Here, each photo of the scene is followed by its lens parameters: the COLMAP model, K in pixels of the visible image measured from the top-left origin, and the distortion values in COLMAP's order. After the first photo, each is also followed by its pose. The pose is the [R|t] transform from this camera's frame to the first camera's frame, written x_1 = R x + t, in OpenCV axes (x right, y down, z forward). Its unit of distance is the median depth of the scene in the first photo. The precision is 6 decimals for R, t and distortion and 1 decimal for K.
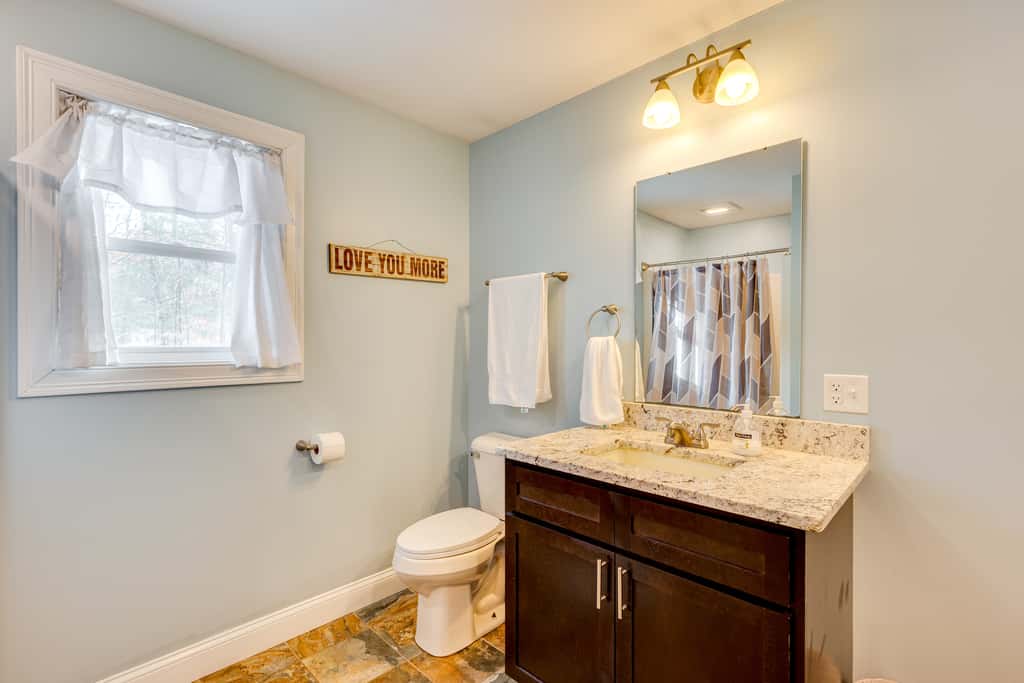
lens RADIAL K [[443.8, 0, 493.2], [0, 443.8, 340.1], [0, 0, 1]] dist [0.000172, 0.000012]
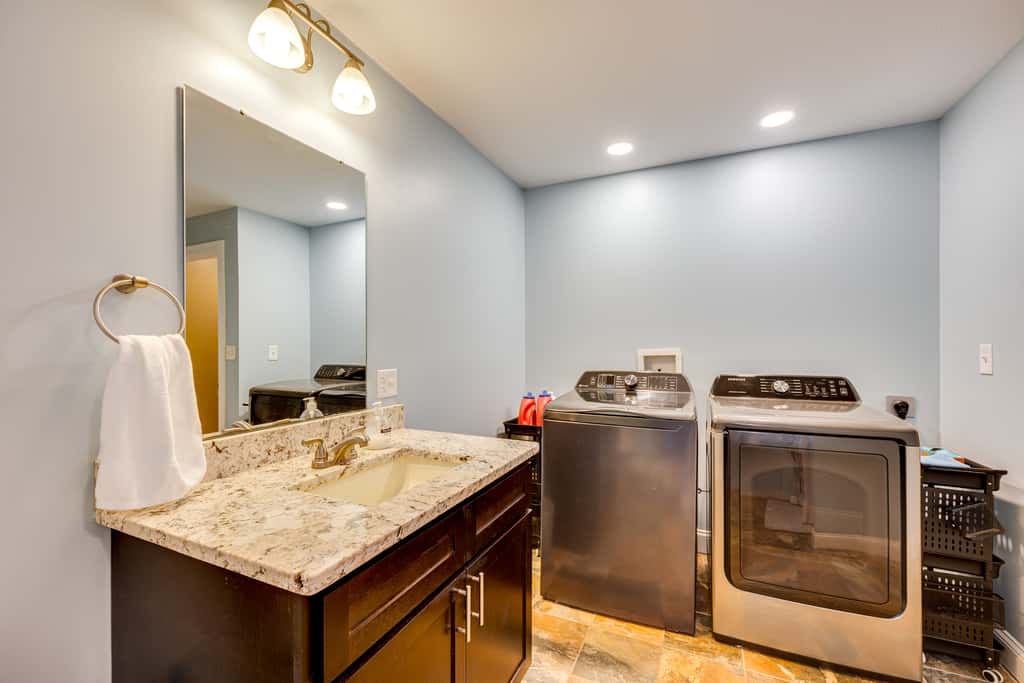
lens RADIAL K [[443.8, 0, 493.2], [0, 443.8, 340.1], [0, 0, 1]] dist [0.000172, 0.000012]
pose [[-0.354840, 0.007271, 0.934899, -0.547321], [-0.005698, 0.999934, -0.009940, 0.000340], [-0.934910, -0.008854, -0.354775, 1.106028]]
